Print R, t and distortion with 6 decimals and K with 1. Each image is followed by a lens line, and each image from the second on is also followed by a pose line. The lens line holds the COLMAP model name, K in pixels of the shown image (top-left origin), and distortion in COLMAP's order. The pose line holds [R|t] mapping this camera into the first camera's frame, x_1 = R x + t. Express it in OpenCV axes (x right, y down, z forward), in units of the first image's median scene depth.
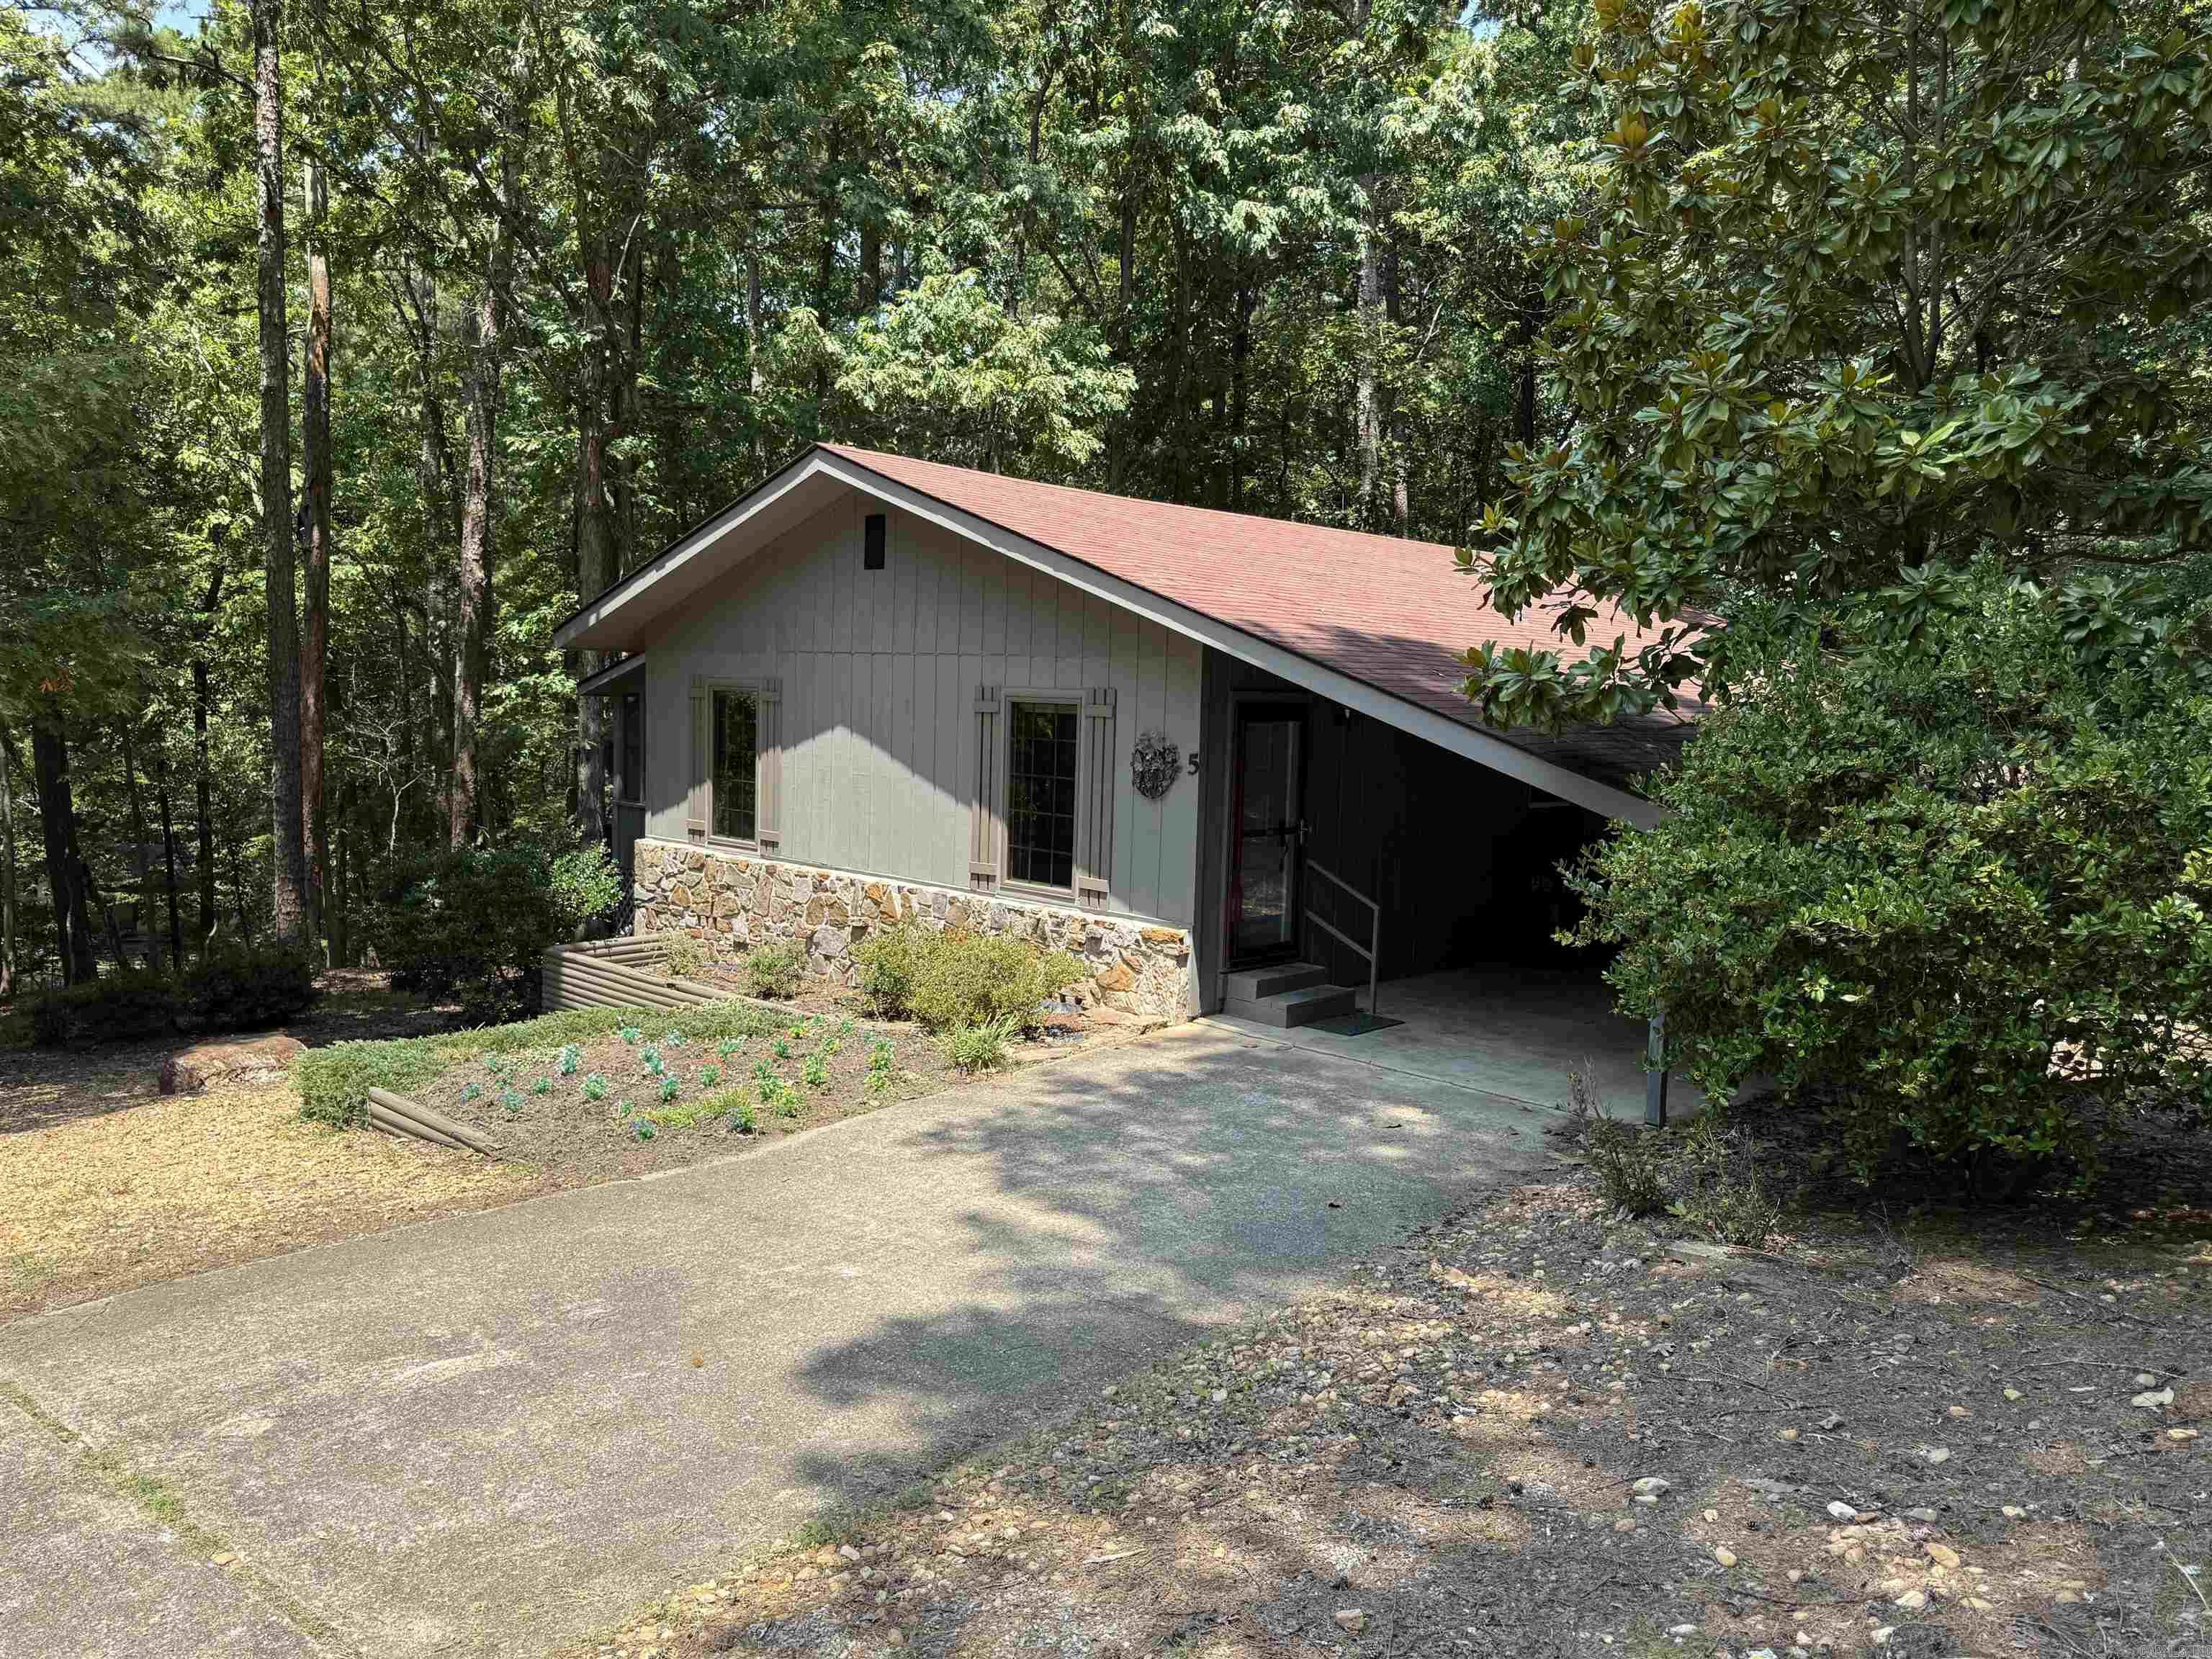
lens RADIAL K [[1550.9, 0, 1109.5], [0, 1550.9, 832.8], [0, 0, 1]] dist [-0.000143, 0.000001]
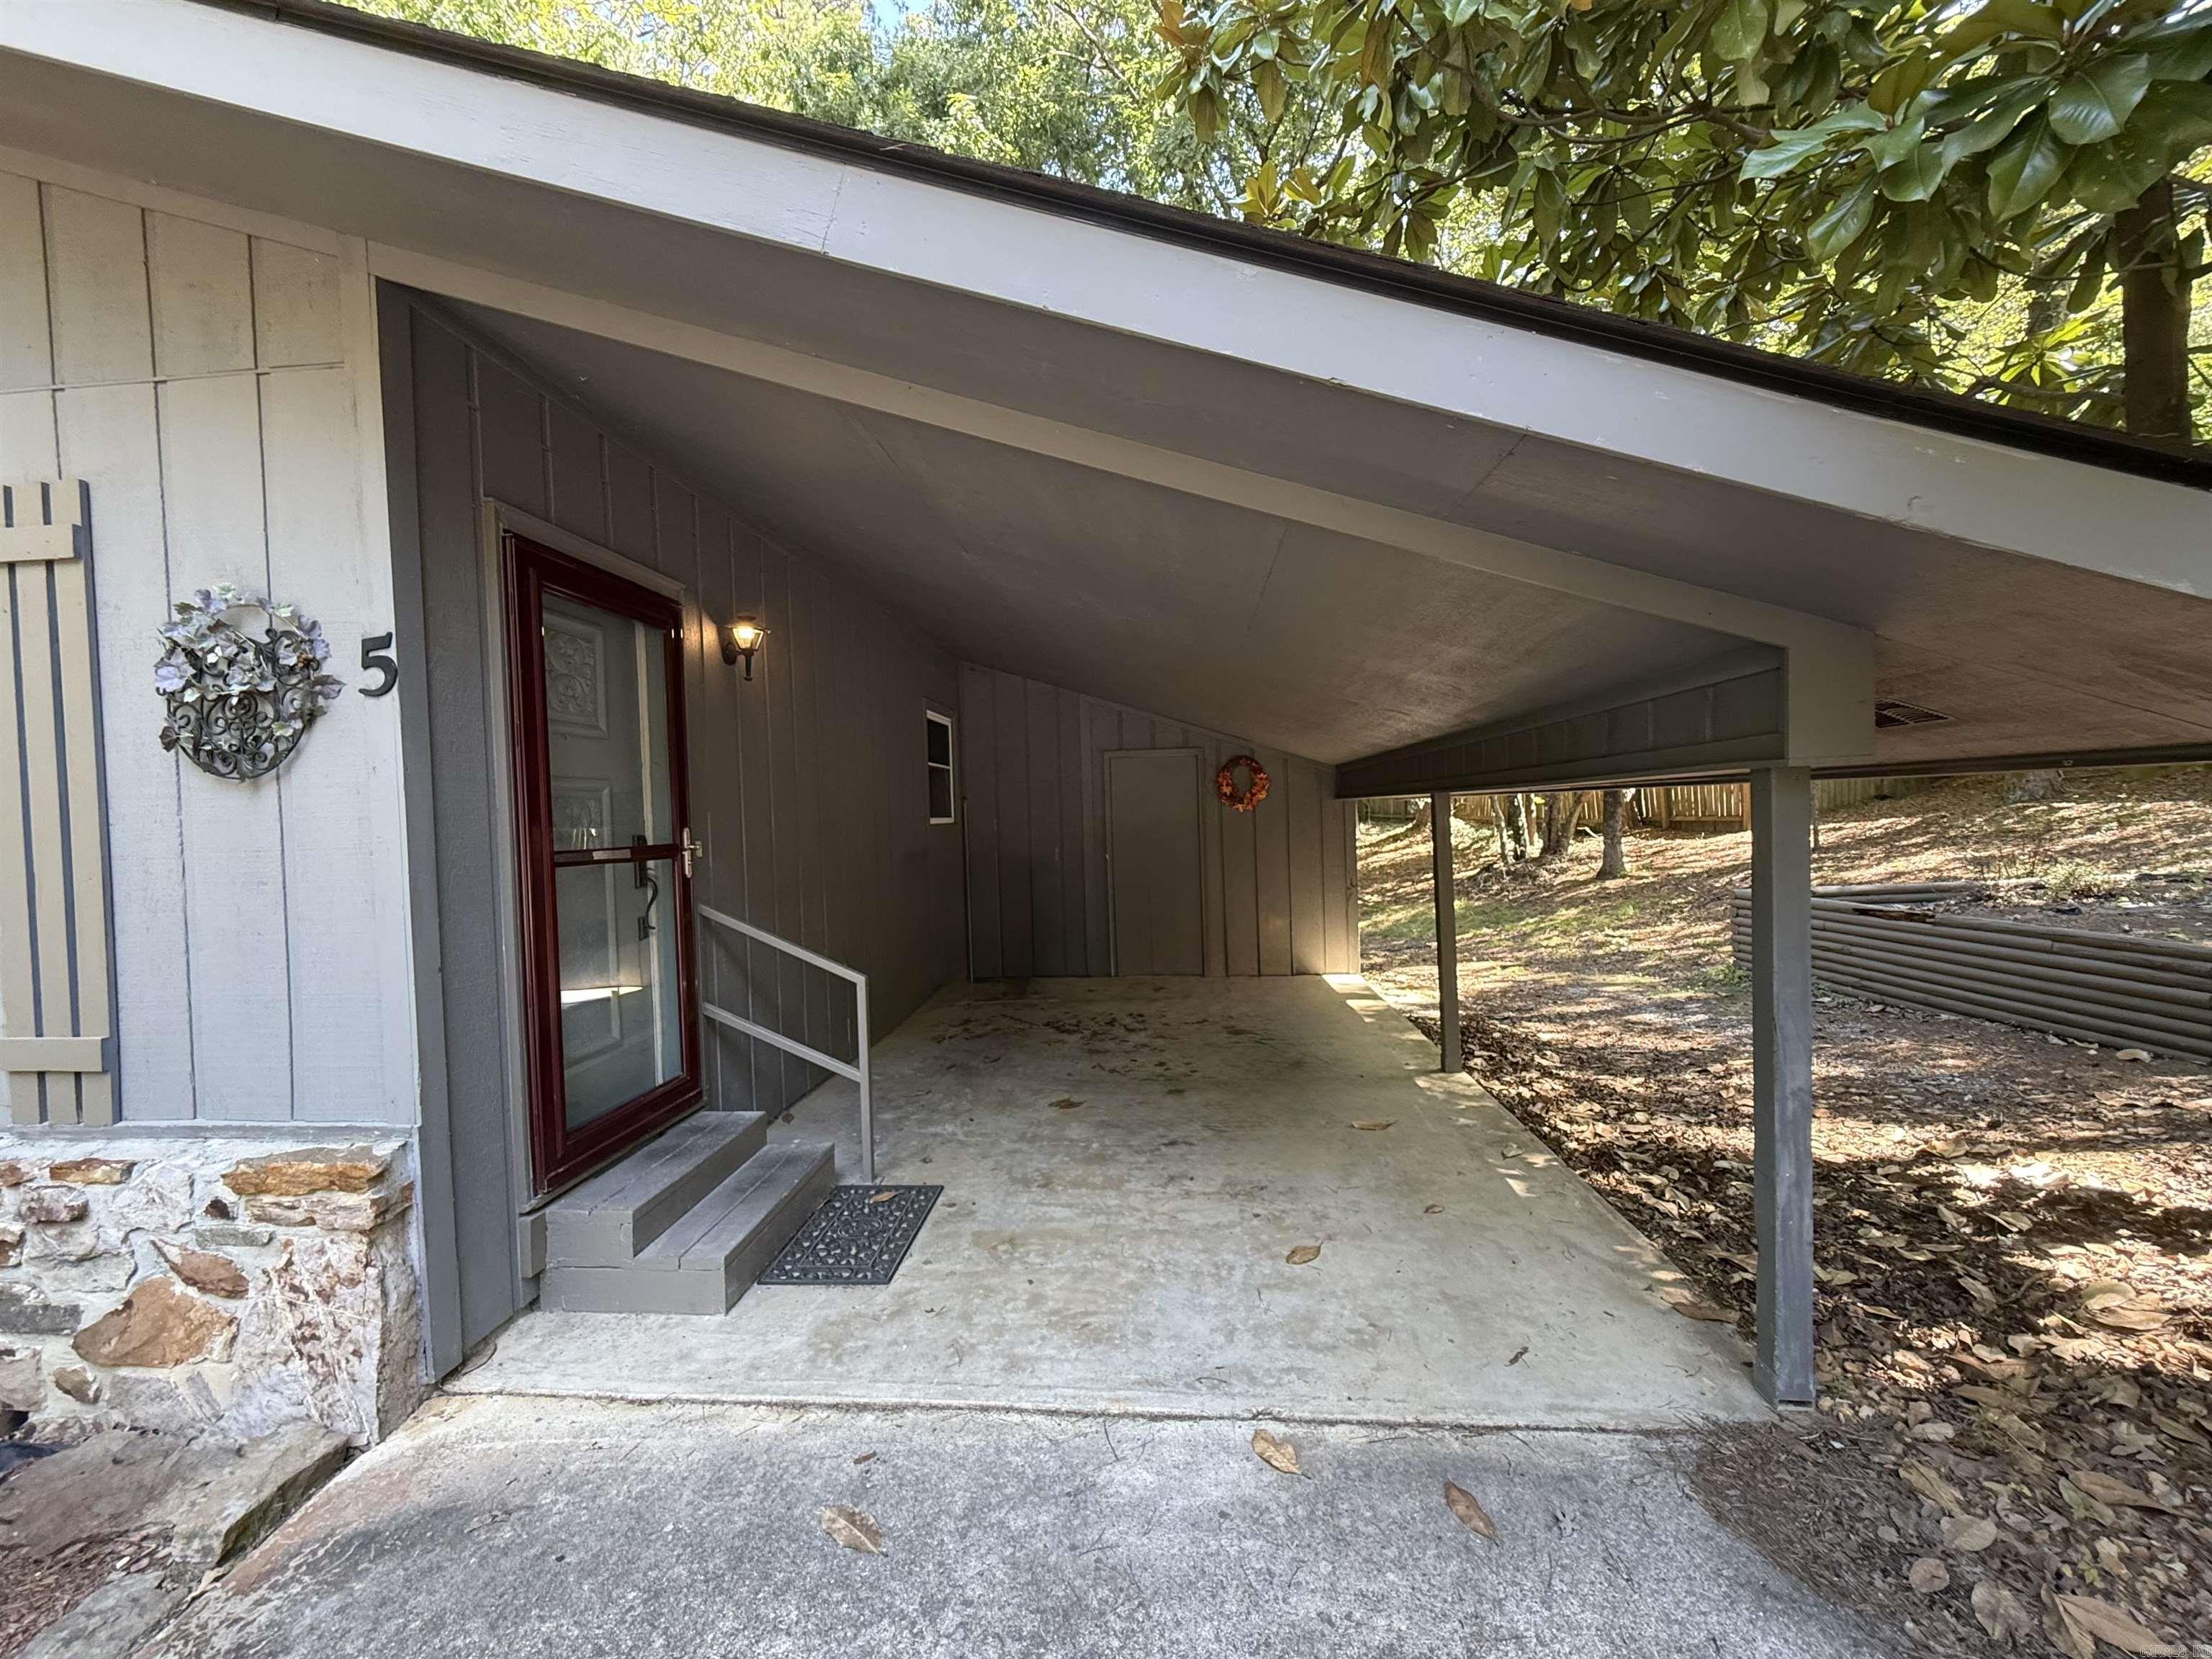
lens RADIAL K [[885.1, 0, 1106.5], [0, 885.1, 832.1], [0, 0, 1]] dist [-0.001443, 0.000557]
pose [[0.777623, -0.070554, 0.624760, 0.052123], [0.111751, 0.993372, -0.026912, 0.016341], [-0.618720, 0.090744, 0.780353, 0.708604]]
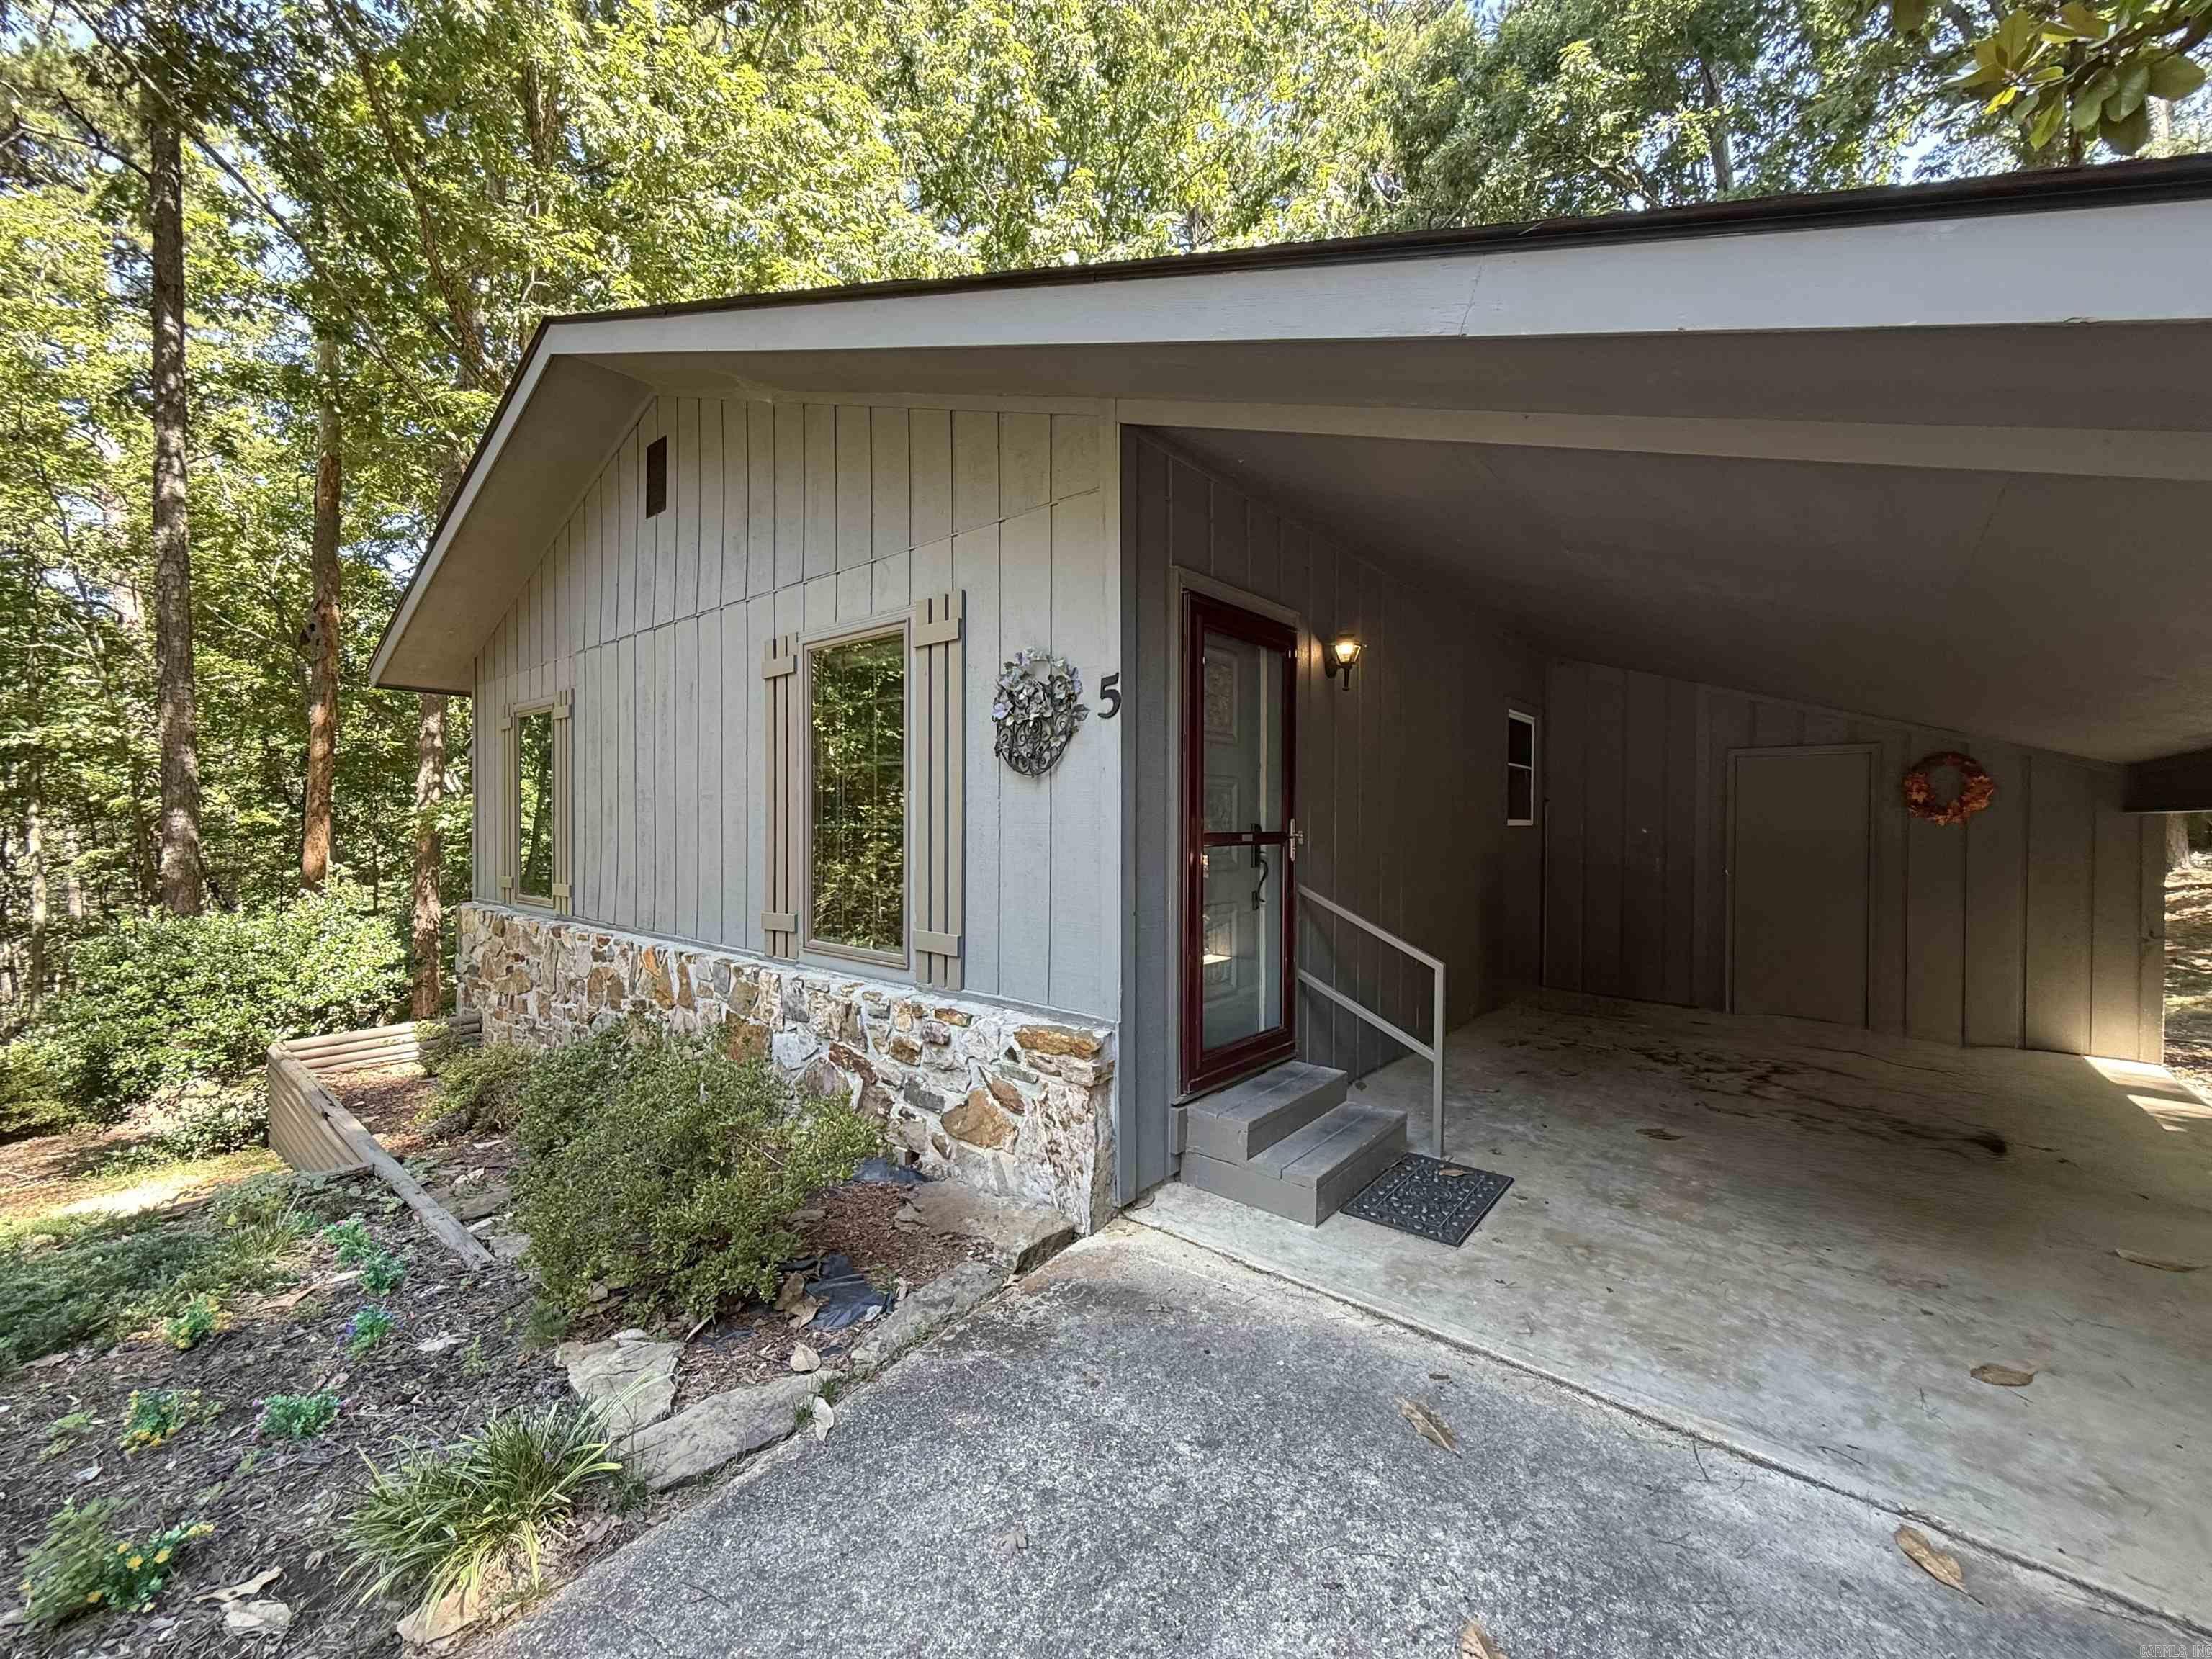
lens RADIAL K [[885.1, 0, 1103.1], [0, 885.1, 832.0], [0, 0, 1]] dist [-0.001443, 0.000557]
pose [[0.997656, -0.029786, 0.061604, 0.031567], [0.034329, 0.996663, -0.074062, 0.019747], [-0.059192, 0.076003, 0.995349, 0.683395]]
